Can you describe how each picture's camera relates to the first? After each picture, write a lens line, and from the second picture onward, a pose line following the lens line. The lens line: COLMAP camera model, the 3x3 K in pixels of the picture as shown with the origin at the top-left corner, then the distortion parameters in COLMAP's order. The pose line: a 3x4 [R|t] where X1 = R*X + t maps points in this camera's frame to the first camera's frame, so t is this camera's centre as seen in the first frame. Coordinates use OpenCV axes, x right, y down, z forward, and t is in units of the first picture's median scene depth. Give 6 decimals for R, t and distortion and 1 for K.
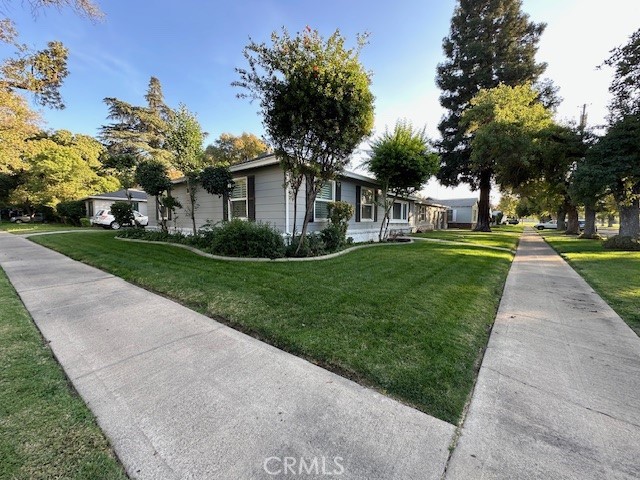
lens RADIAL K [[251.9, 0, 318.0], [0, 251.9, 238.4], [0, 0, 1]] dist [-0.002071, -0.000375]
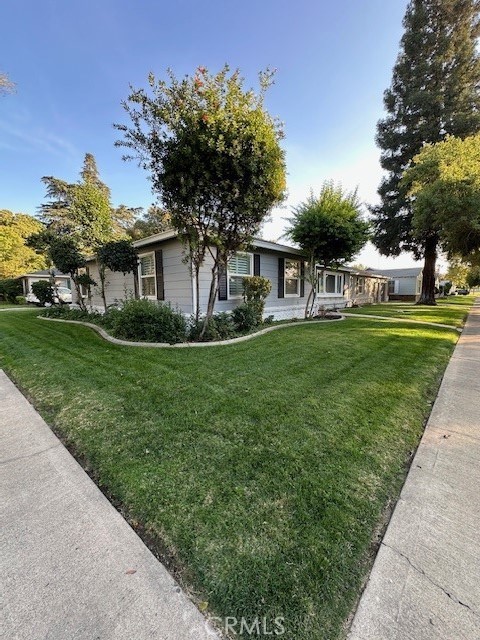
lens RADIAL K [[251.9, 0, 240.0], [0, 251.9, 320.0], [0, 0, 1]] dist [-0.002071, -0.000375]
pose [[0.997750, -0.008163, -0.066542, 0.103345], [0.010424, 0.999378, 0.033702, -0.026508], [0.066226, -0.034320, 0.997214, 0.110227]]
